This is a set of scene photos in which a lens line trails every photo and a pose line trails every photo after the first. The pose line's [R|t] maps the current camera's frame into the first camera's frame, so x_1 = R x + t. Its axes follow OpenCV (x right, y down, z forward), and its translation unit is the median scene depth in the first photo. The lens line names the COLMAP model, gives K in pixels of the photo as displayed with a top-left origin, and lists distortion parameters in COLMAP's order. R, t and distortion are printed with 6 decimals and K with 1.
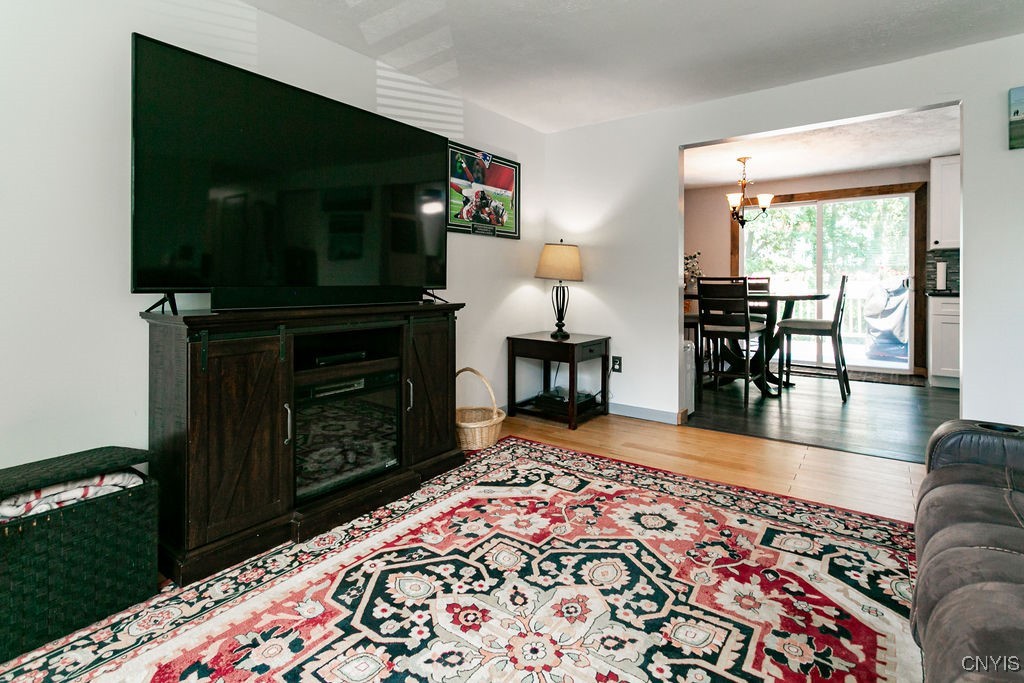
lens RADIAL K [[484.5, 0, 510.9], [0, 484.5, 279.7], [0, 0, 1]] dist [-0.001397, 0.000632]
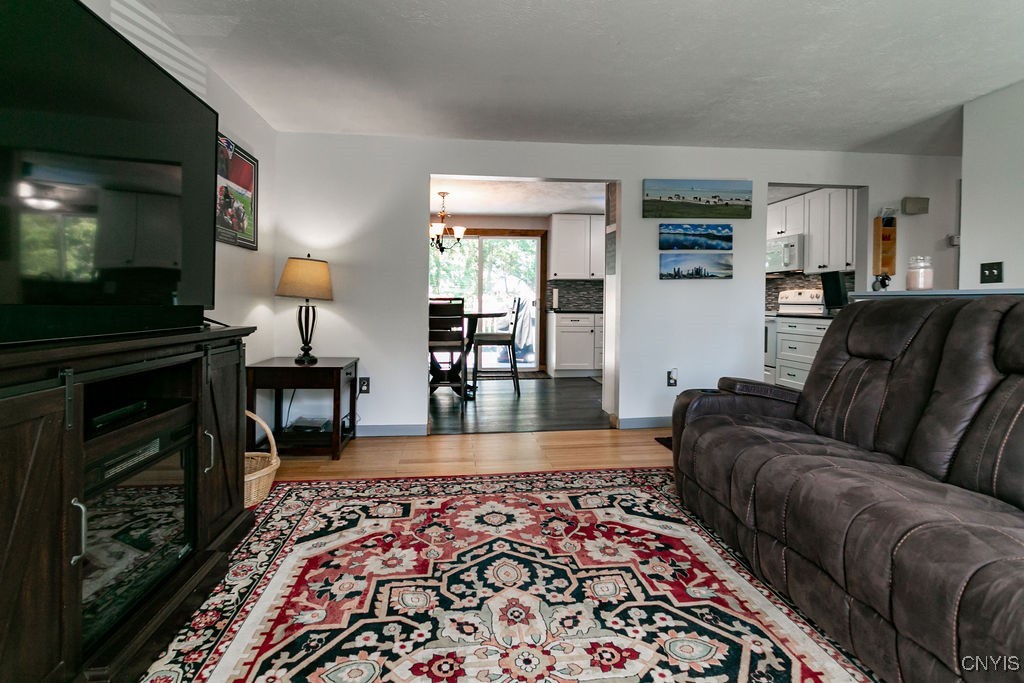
lens RADIAL K [[484.5, 0, 481.3], [0, 484.5, 305.5], [0, 0, 1]] dist [-0.001397, 0.000632]
pose [[0.750453, 0.000085, 0.660924, -0.493662], [-0.007625, 0.999935, 0.008530, 0.005318], [-0.660880, -0.011441, 0.750404, 0.215973]]
